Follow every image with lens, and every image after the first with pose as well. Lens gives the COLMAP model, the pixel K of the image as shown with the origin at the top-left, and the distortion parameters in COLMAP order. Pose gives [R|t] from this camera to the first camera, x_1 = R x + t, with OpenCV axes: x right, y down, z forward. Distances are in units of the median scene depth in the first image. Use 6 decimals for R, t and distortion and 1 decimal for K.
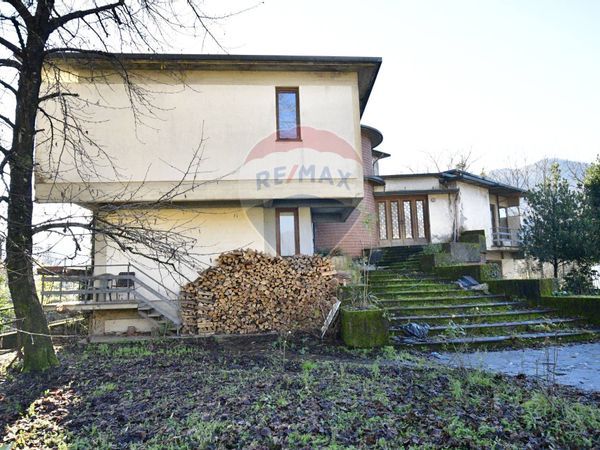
lens RADIAL K [[422.2, 0, 300.0], [0, 422.2, 225.0], [0, 0, 1]] dist [-0.007071, 0.004043]
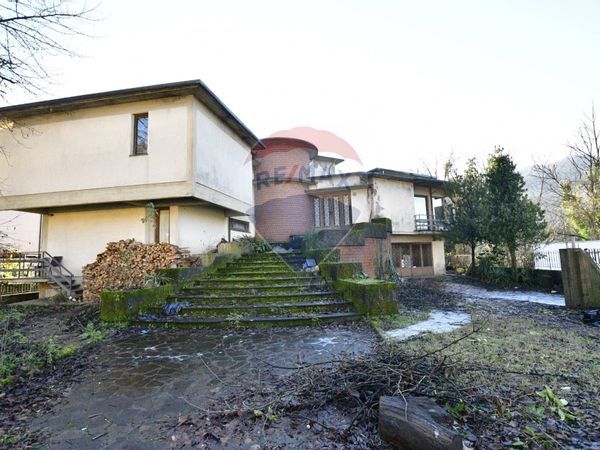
lens RADIAL K [[296.9, 0, 300.0], [0, 296.9, 225.0], [0, 0, 1]] dist [-0.026670, 0.000726]
pose [[0.972645, -0.026013, -0.230835, 0.682398], [0.032067, 0.999232, 0.022514, 0.009867], [0.230073, -0.029301, 0.972732, 0.244550]]
